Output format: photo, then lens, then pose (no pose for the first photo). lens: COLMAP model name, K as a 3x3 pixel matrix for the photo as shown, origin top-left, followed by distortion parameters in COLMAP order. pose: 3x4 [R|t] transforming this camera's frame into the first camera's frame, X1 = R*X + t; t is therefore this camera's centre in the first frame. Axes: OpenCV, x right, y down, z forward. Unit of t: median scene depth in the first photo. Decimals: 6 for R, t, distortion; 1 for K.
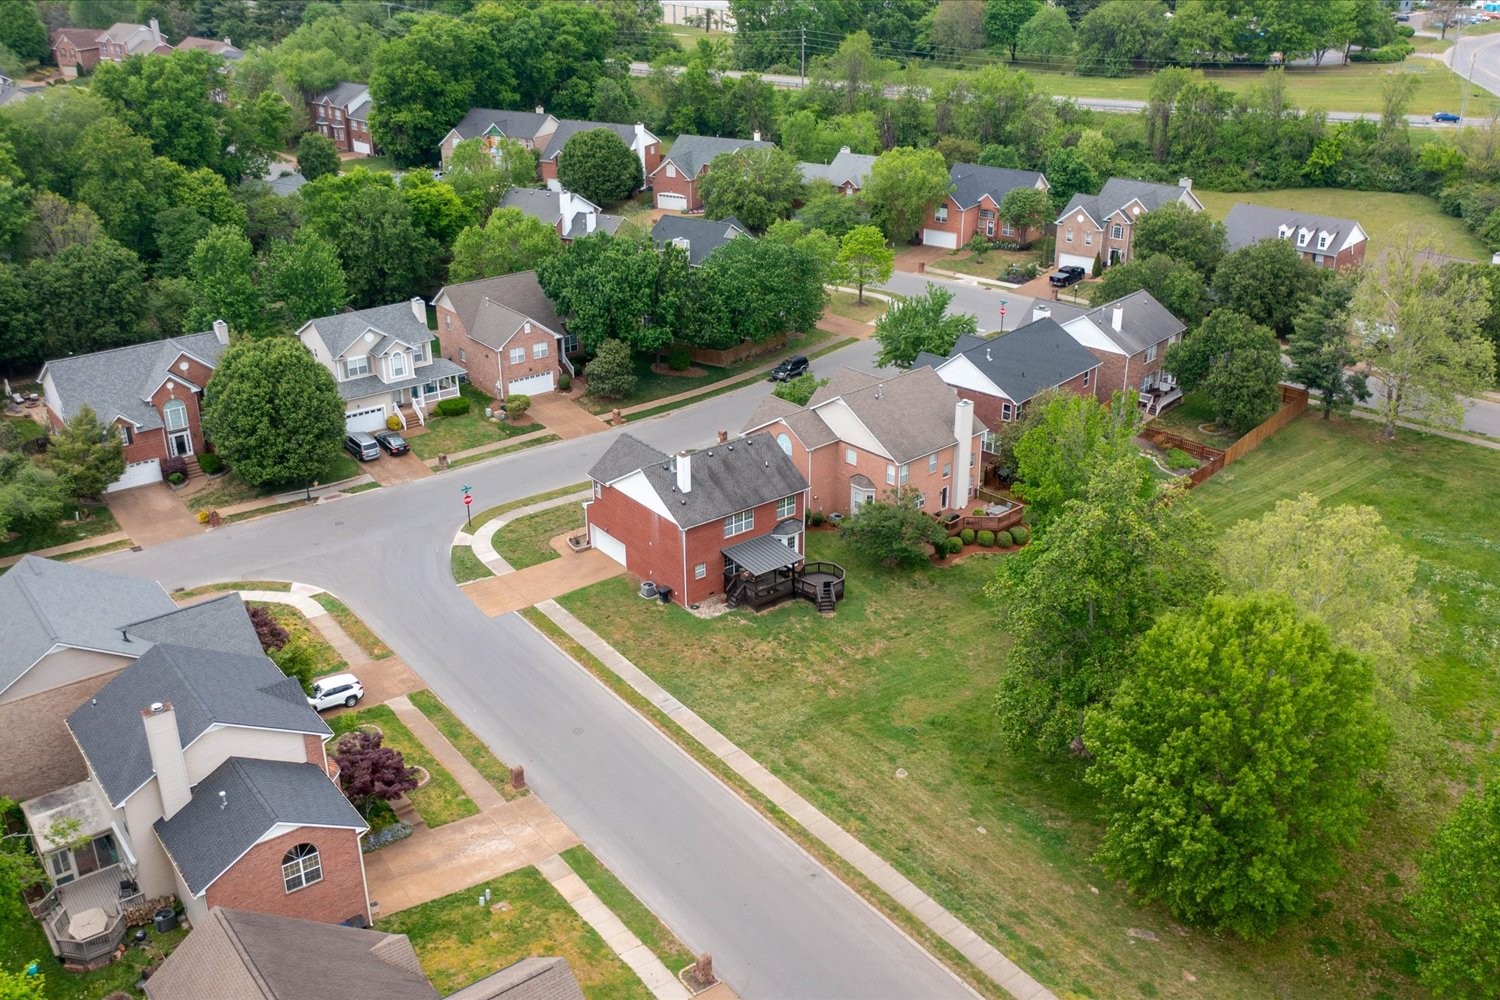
lens RADIAL K [[1418.7, 0, 750.0], [0, 1418.7, 500.0], [0, 0, 1]] dist [-0.012369, 0.000368]
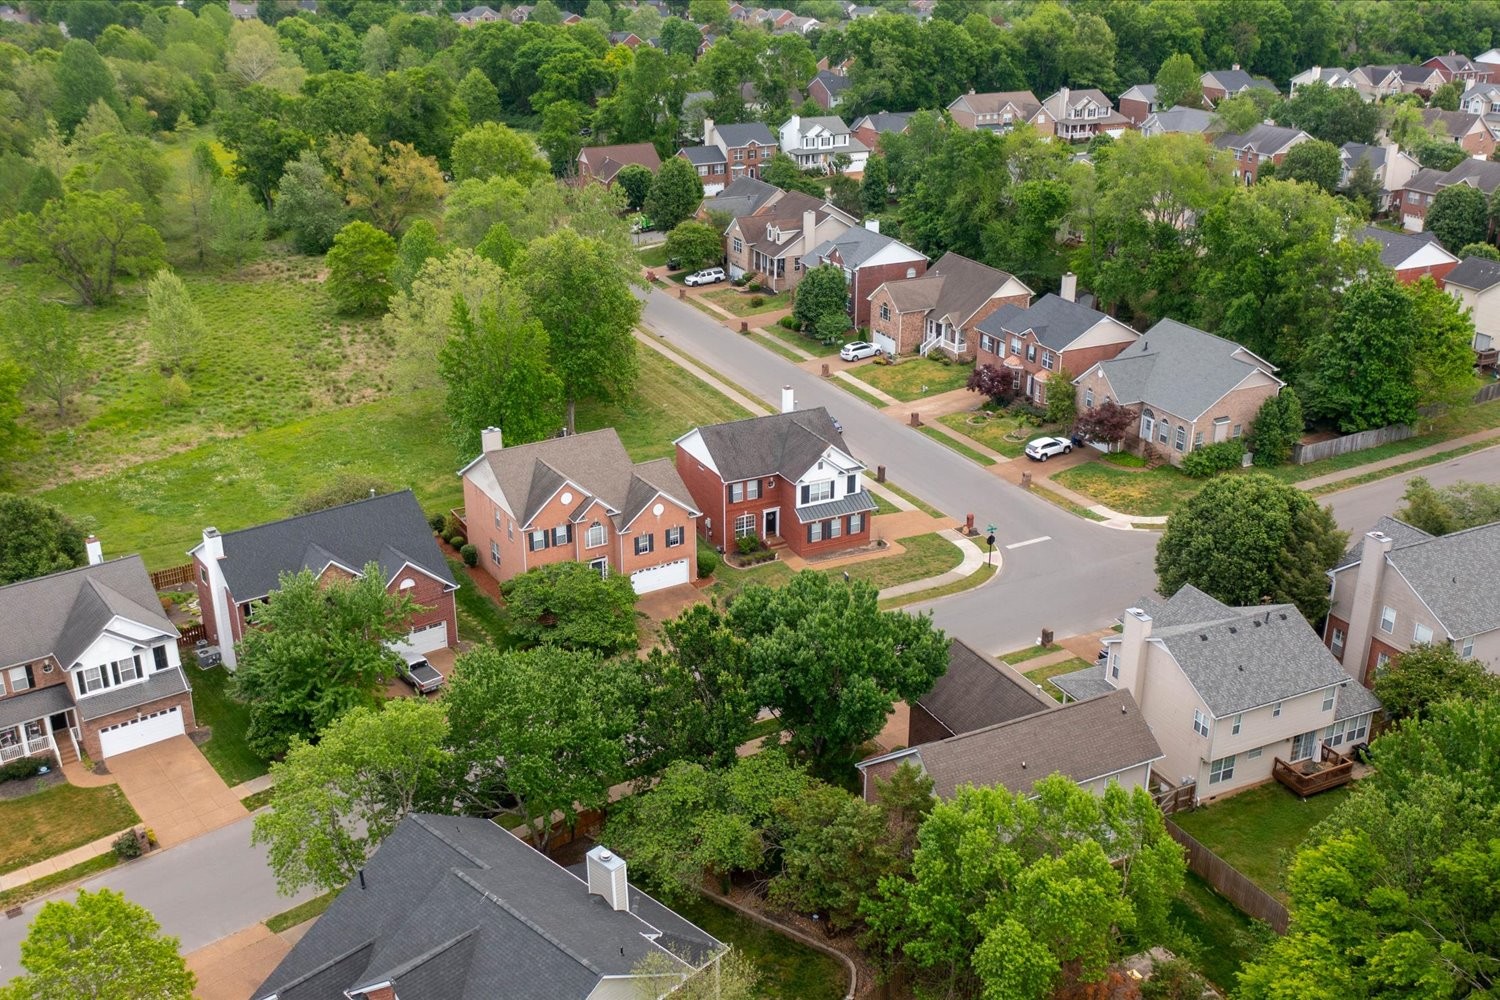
lens RADIAL K [[1466.7, 0, 750.0], [0, 1466.7, 500.0], [0, 0, 1]] dist [-0.012171, 0.001073]
pose [[-0.981273, -0.068688, 0.179960, -0.178239], [0.084345, 0.686712, 0.722020, -0.628826], [-0.173174, 0.723677, -0.668058, 1.388748]]
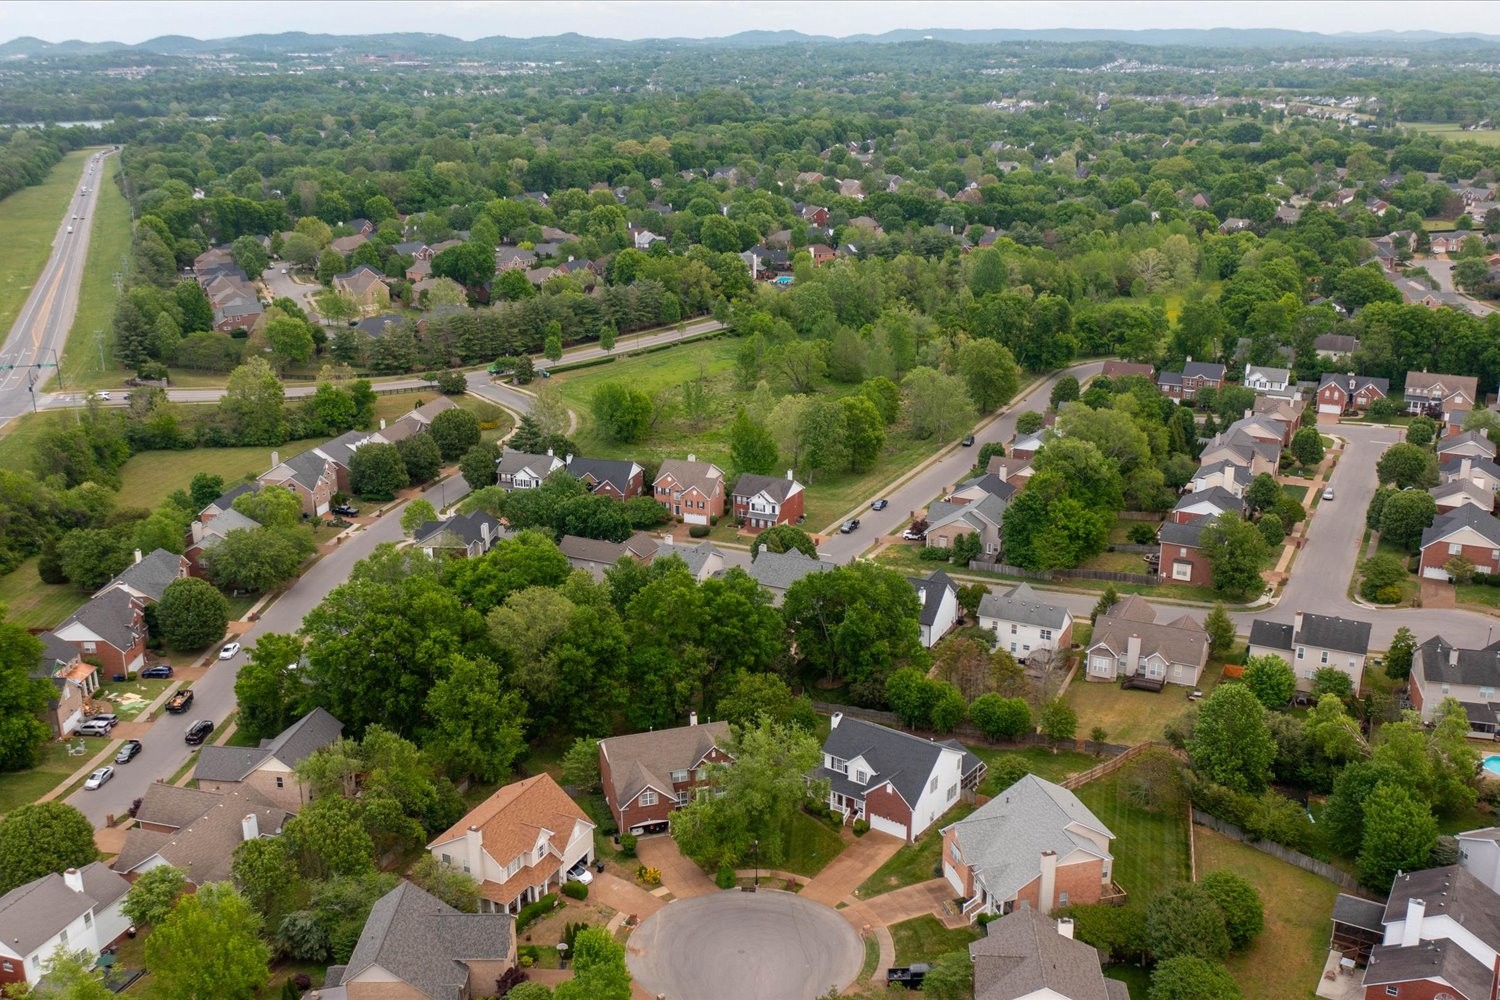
lens RADIAL K [[1440.6, 0, 750.0], [0, 1440.6, 500.0], [0, 0, 1]] dist [-0.014075, 0.006719]
pose [[-0.434670, -0.271587, 0.858663, -1.865725], [0.380461, 0.808810, 0.448415, -0.973837], [-0.816279, 0.521601, -0.248237, 1.338117]]
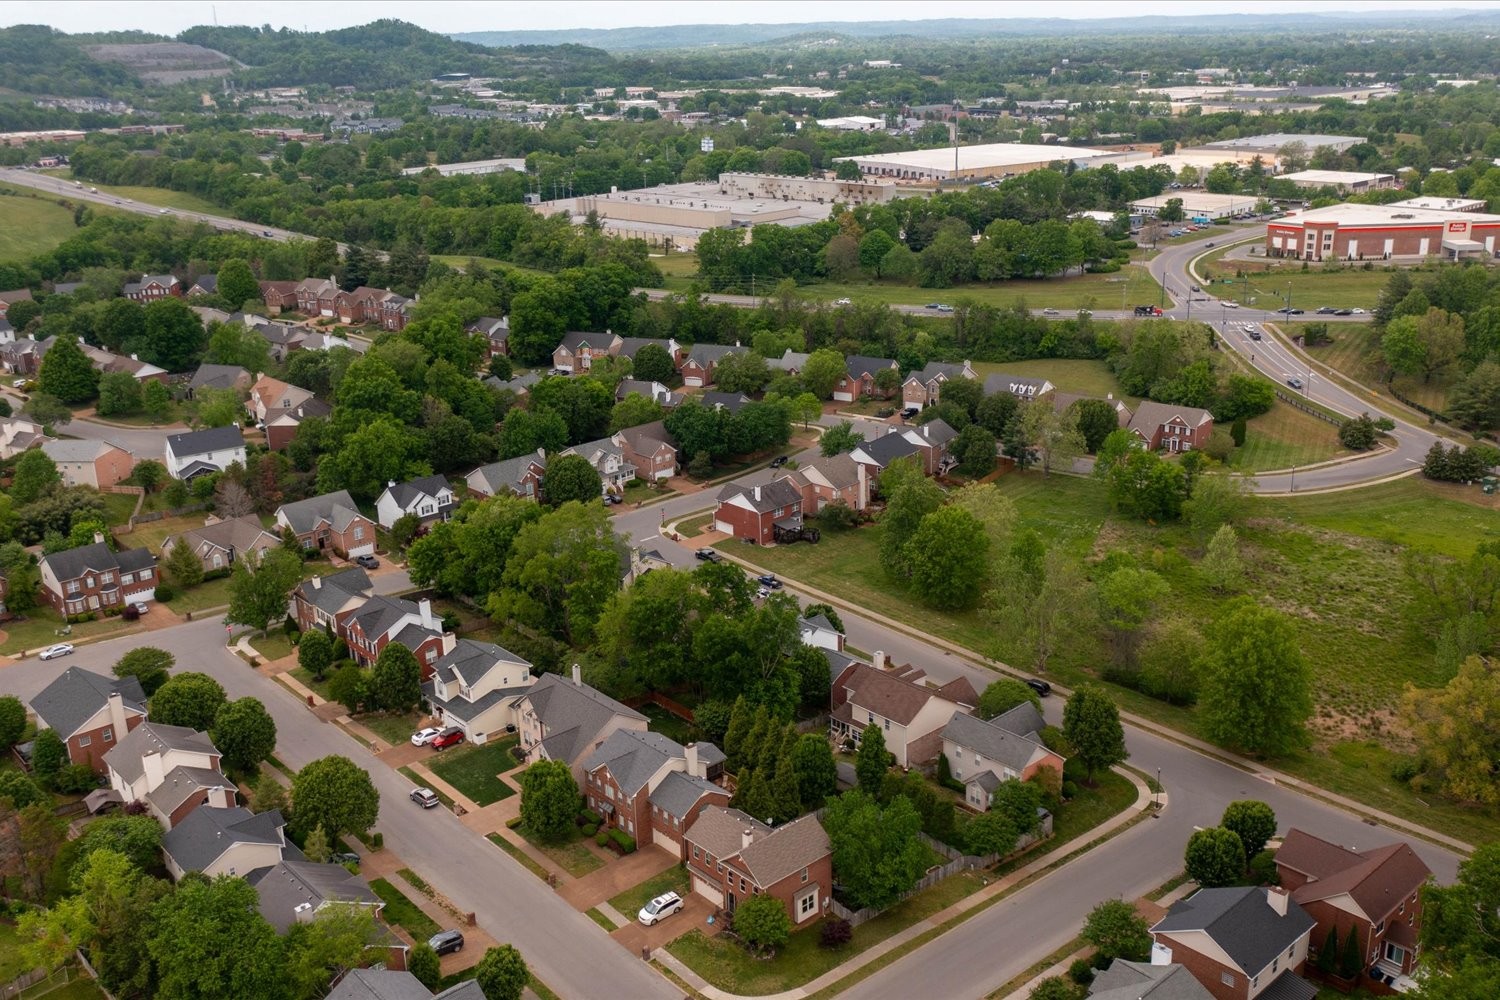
lens RADIAL K [[1418.7, 0, 750.0], [0, 1418.7, 500.0], [0, 0, 1]] dist [-0.012369, 0.000368]
pose [[0.996230, -0.047852, 0.072362, -0.186630], [0.054951, 0.993516, -0.099530, 0.188278], [-0.067131, 0.103131, 0.992400, -1.196549]]
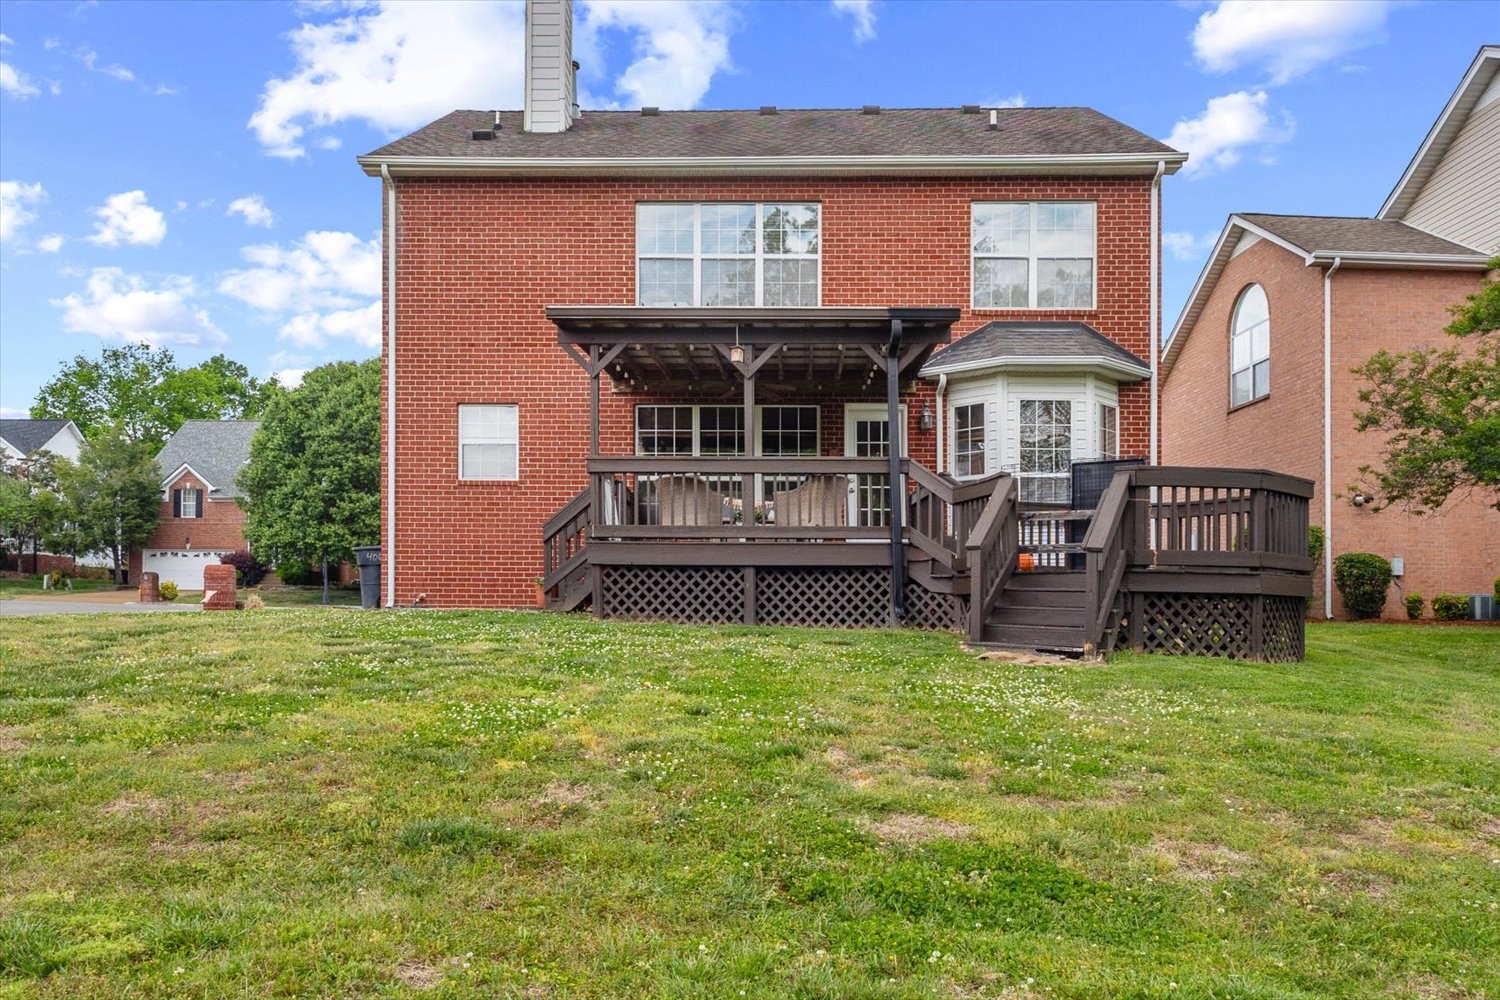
lens RADIAL K [[1190.7, 0, 725.0], [0, 1190.7, 499.7], [0, 0, 1]] dist [0.008458, 0.001640]
pose [[0.762659, -0.001309, -0.646800, 0.084466], [-0.274713, 0.904665, -0.325752, 0.055041], [0.585564, 0.426122, 0.689591, 0.652420]]
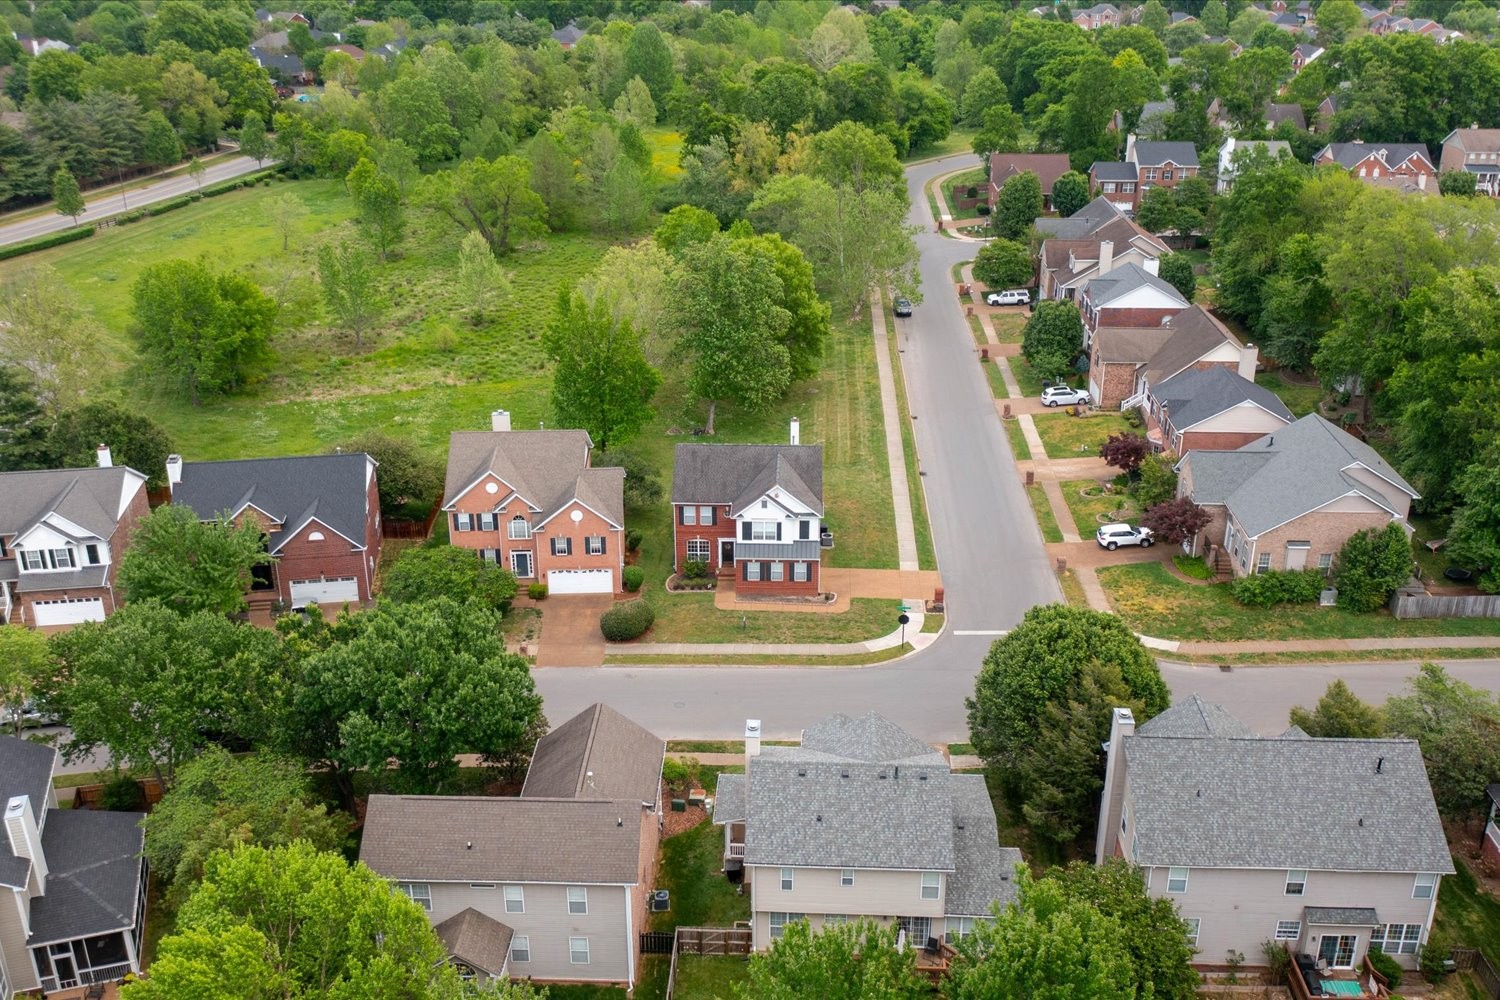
lens RADIAL K [[1418.7, 0, 750.0], [0, 1418.7, 500.0], [0, 0, 1]] dist [-0.012369, 0.000368]
pose [[-0.769946, -0.246321, 0.588650, -0.520723], [0.269703, 0.710423, 0.650045, -0.544125], [-0.578310, 0.659261, -0.480554, 1.183986]]
